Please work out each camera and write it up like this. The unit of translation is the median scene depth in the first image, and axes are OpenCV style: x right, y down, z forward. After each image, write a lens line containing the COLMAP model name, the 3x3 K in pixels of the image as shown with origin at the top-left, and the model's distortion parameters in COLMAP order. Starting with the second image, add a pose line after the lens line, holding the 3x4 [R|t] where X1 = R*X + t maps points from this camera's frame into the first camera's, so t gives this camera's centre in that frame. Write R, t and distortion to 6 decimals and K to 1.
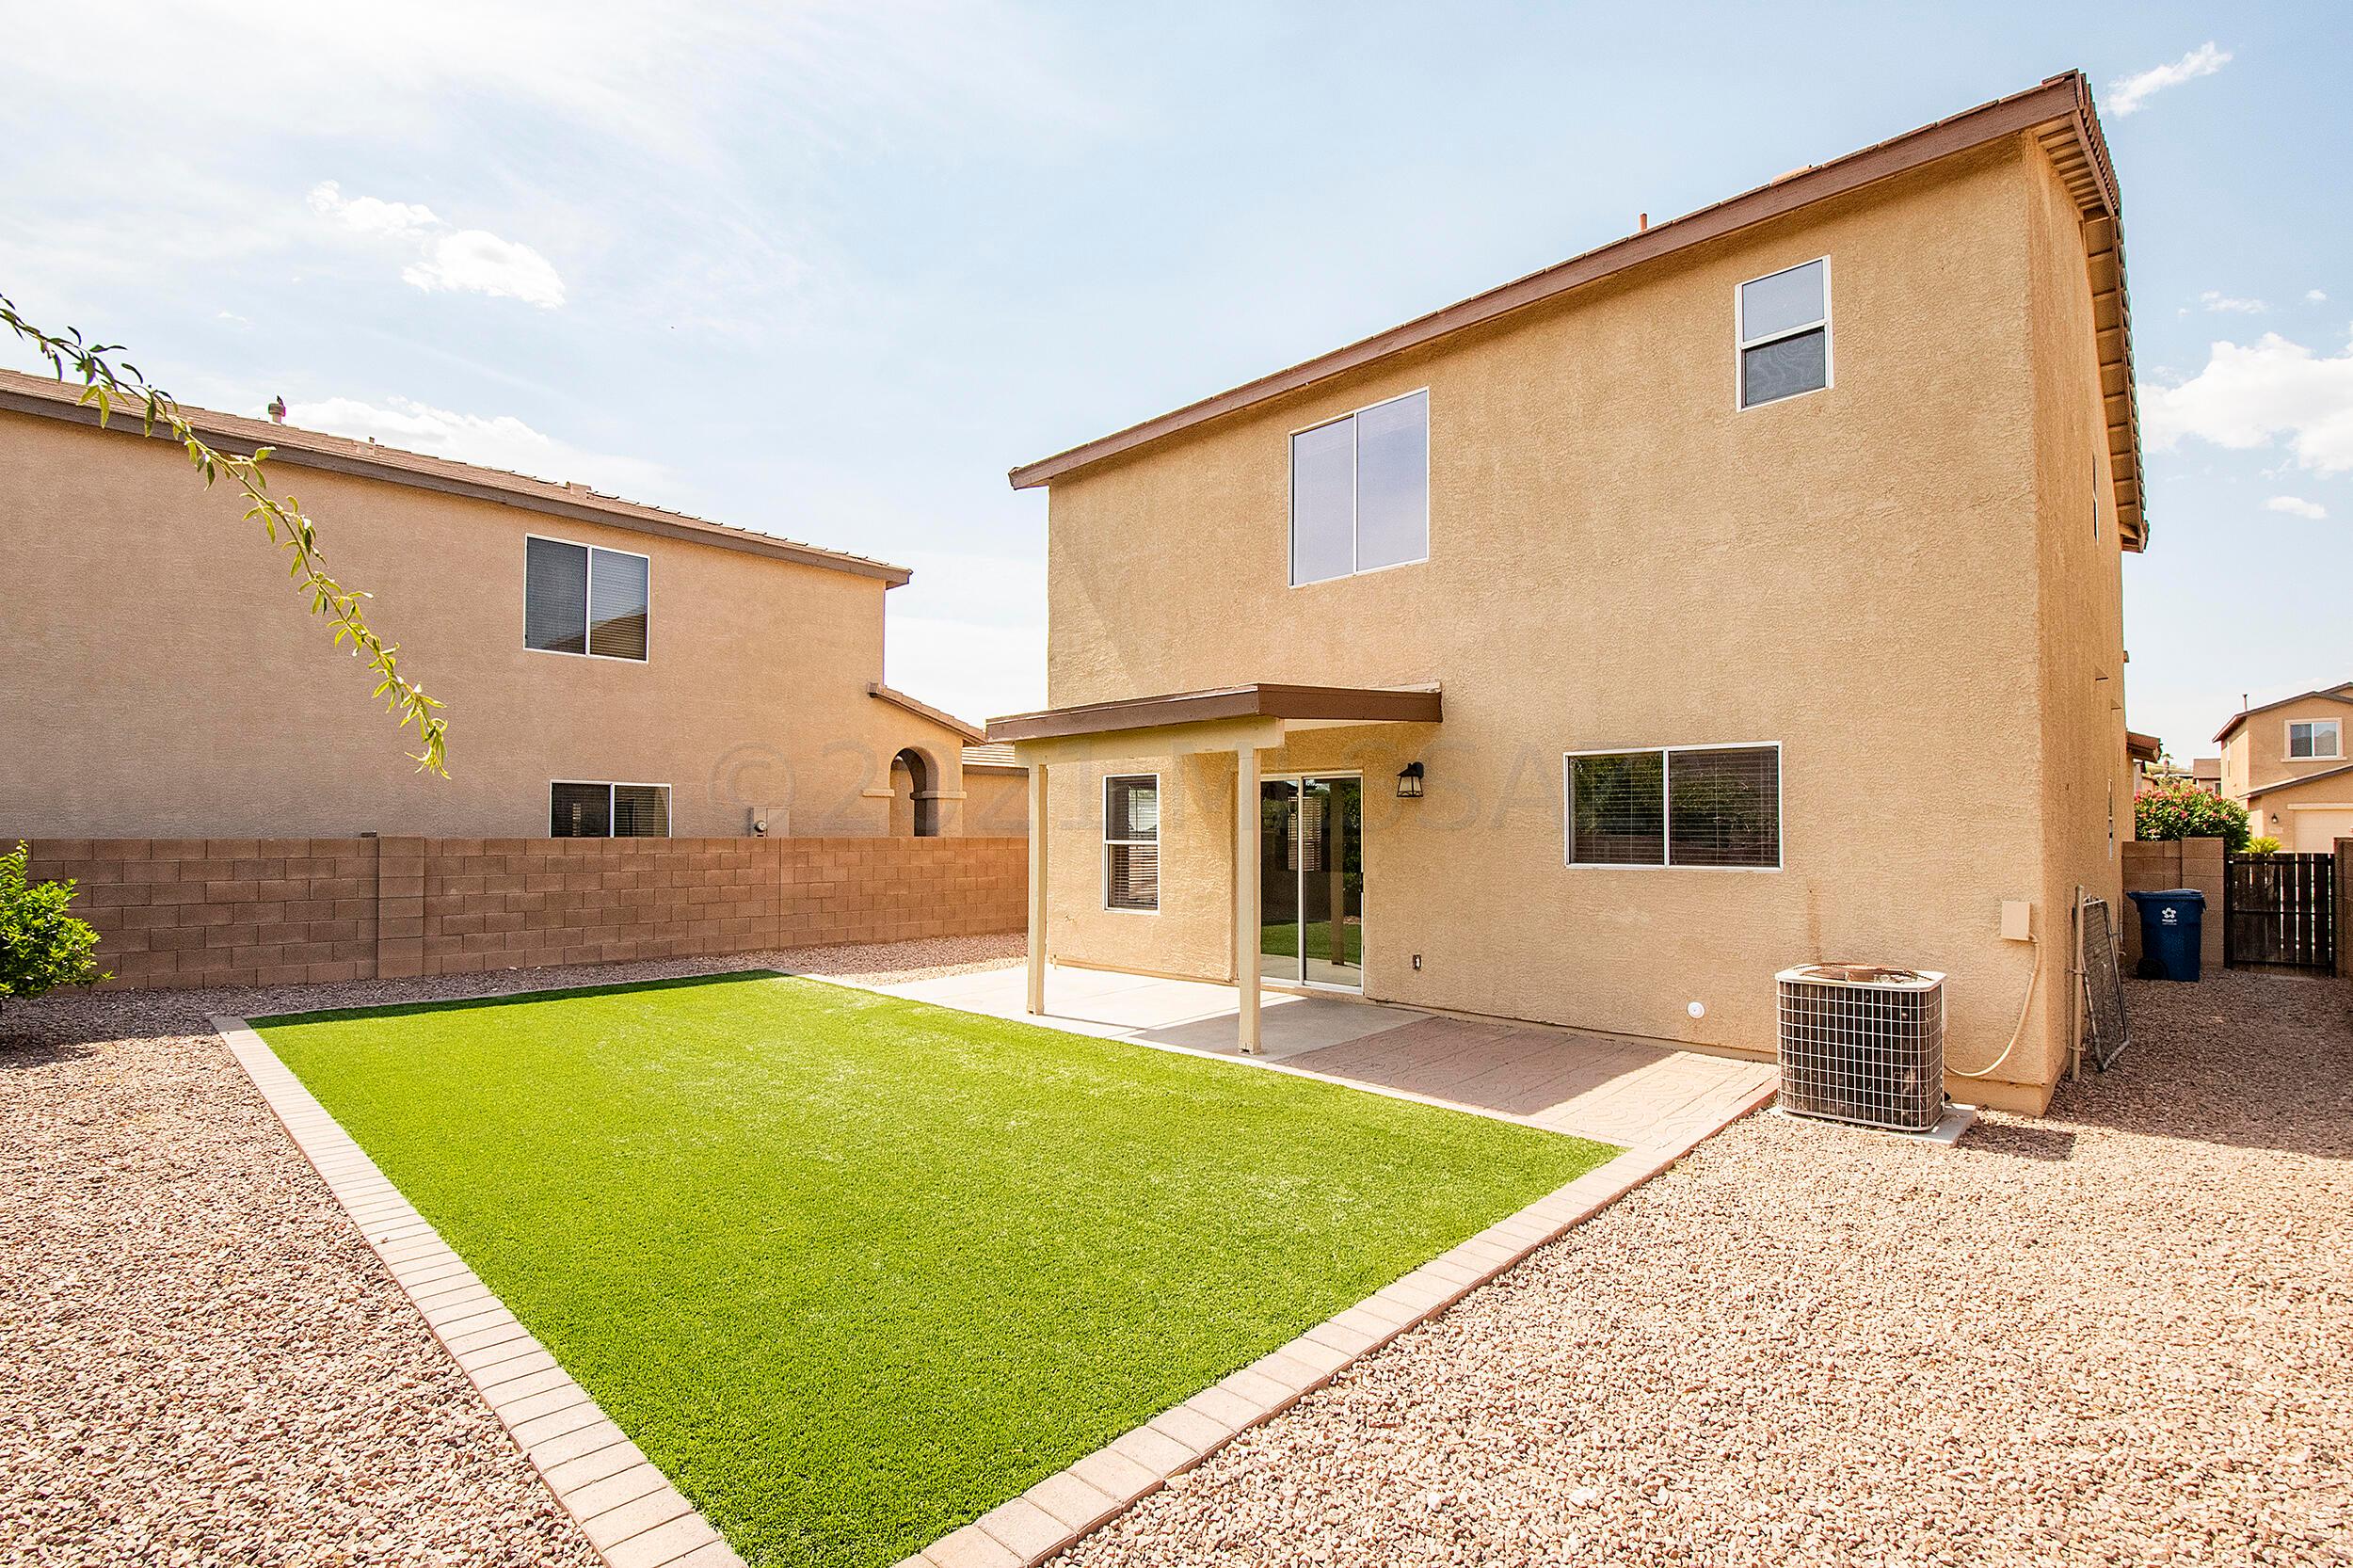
lens RADIAL K [[1080.4, 0, 1176.6], [0, 1080.4, 830.2], [0, 0, 1]] dist [-0.001463, -0.003641]
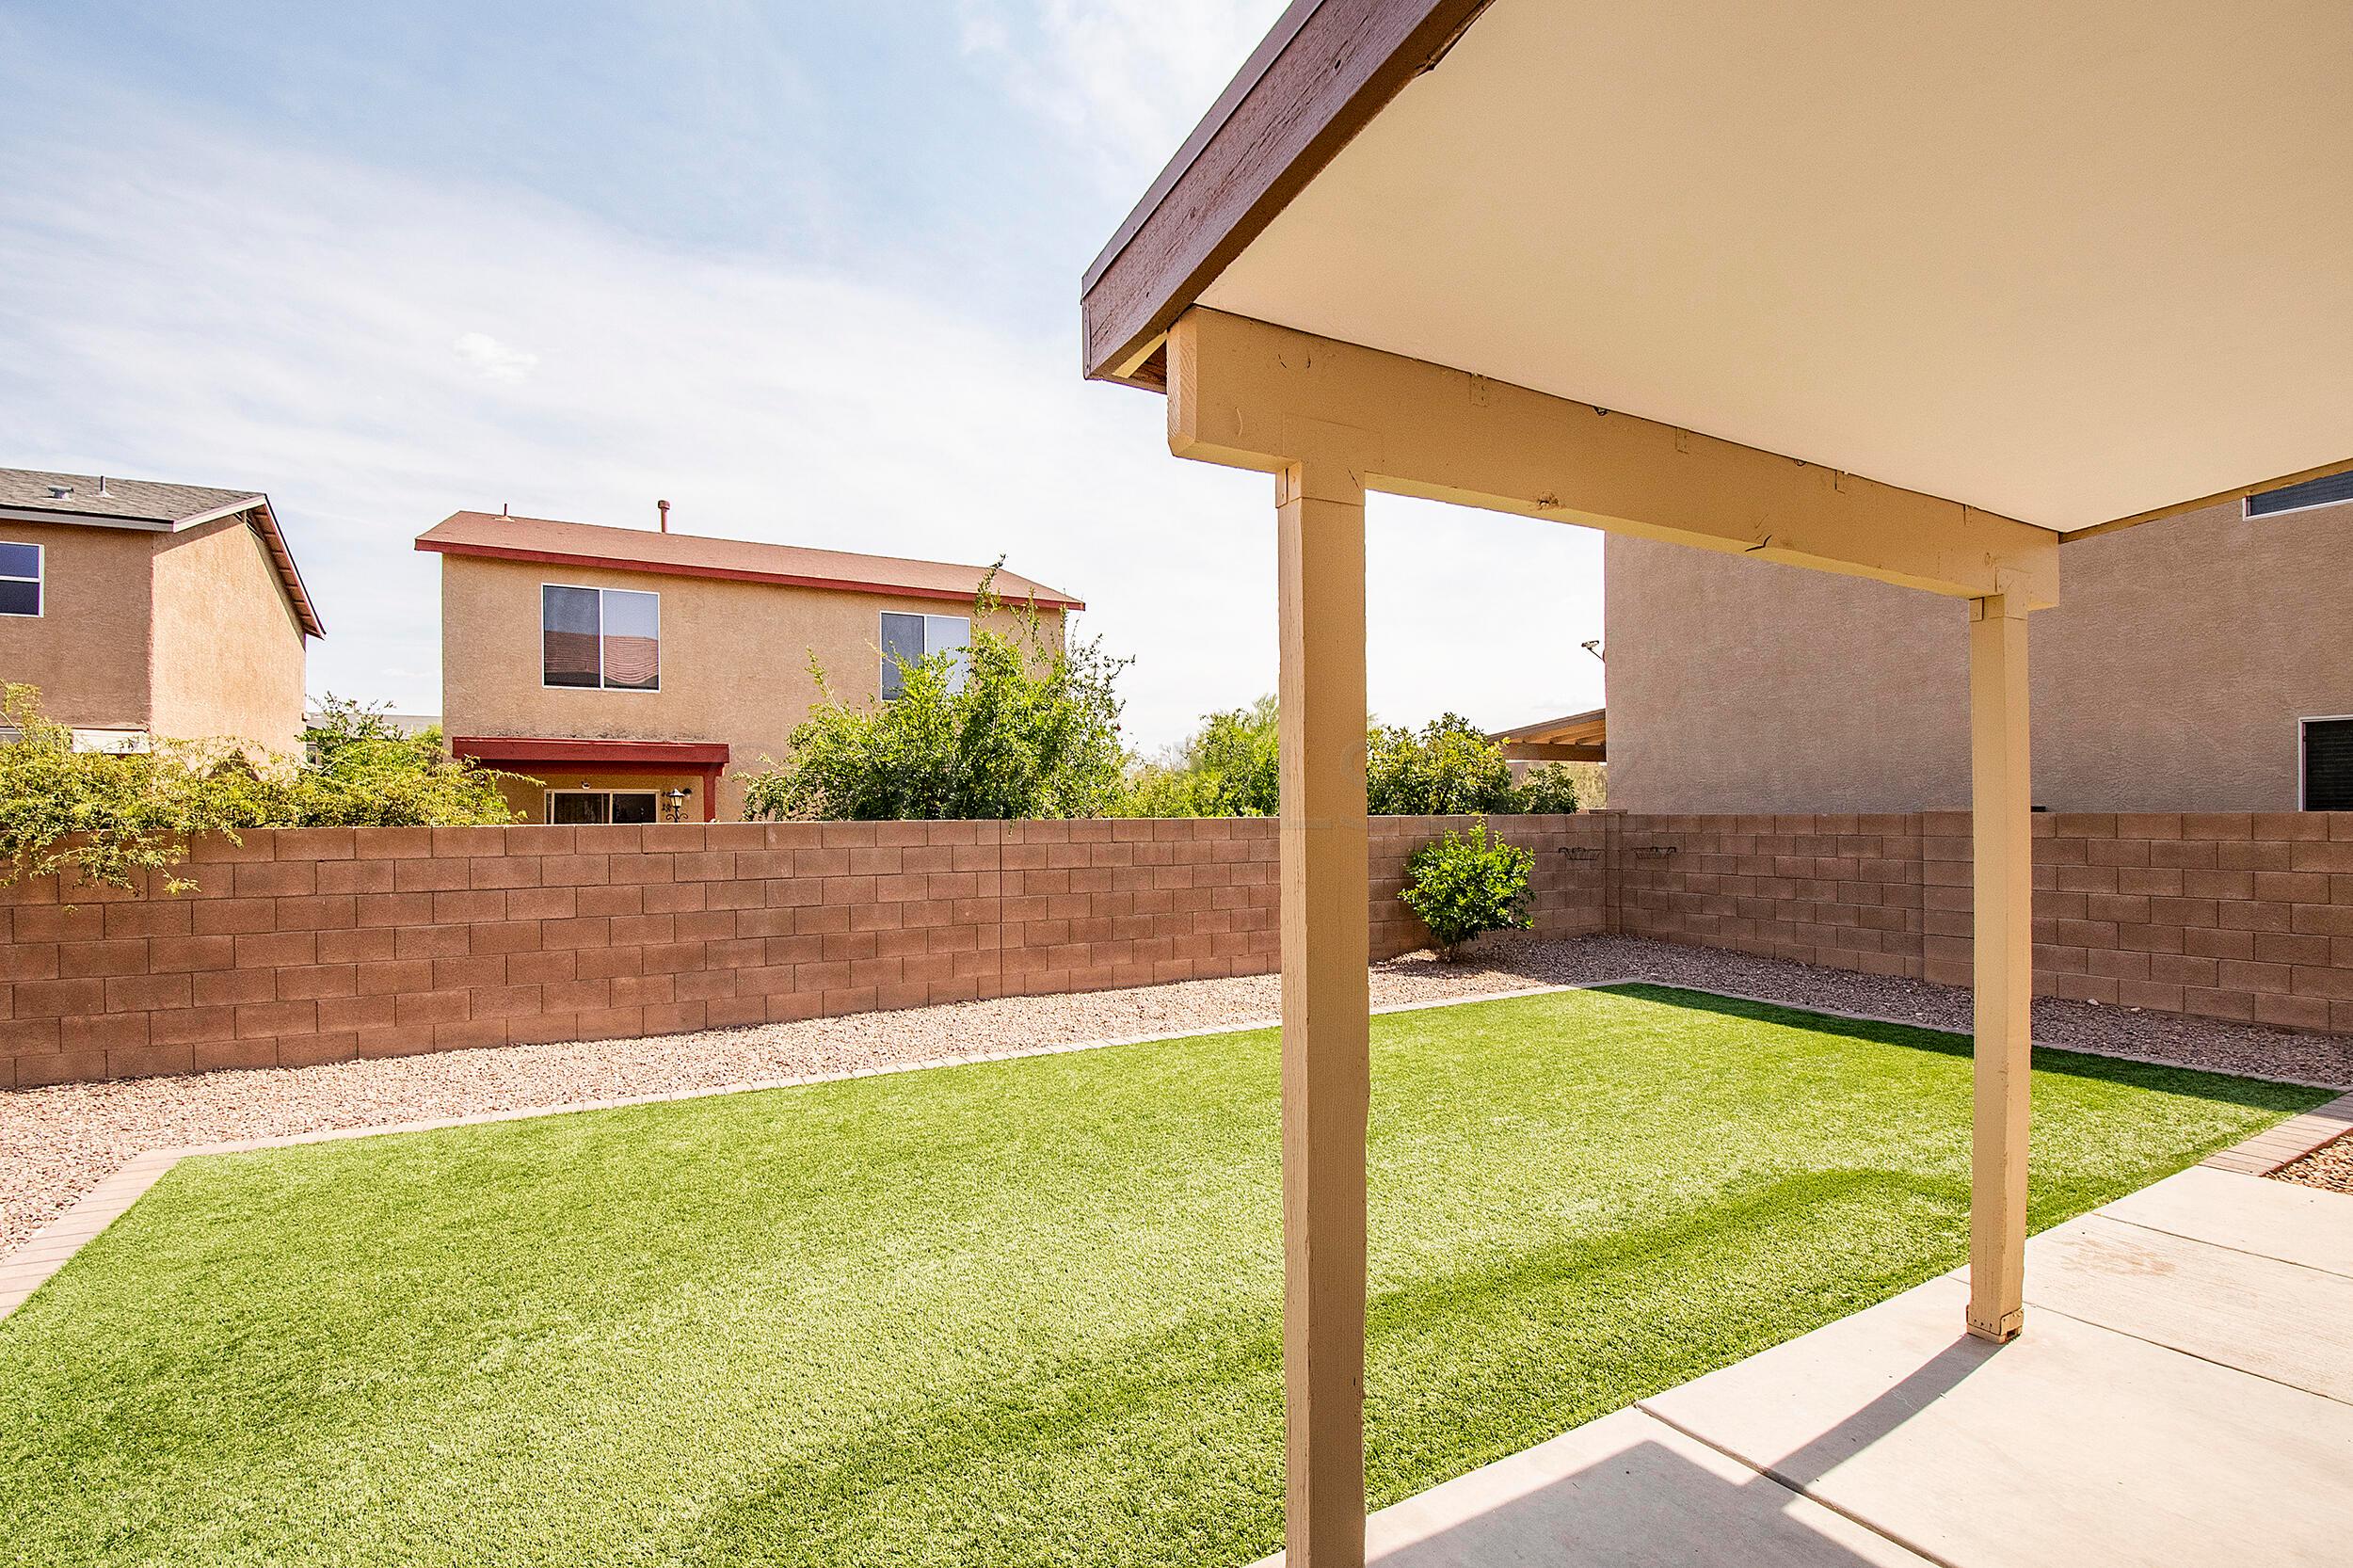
lens RADIAL K [[1080.4, 0, 1179.0], [0, 1080.4, 794.7], [0, 0, 1]] dist [-0.001463, -0.003641]
pose [[-0.293541, -0.016433, -0.955805, 0.244553], [0.009049, 0.999760, -0.019968, 0.004682], [0.955904, -0.014511, -0.293322, 0.729160]]
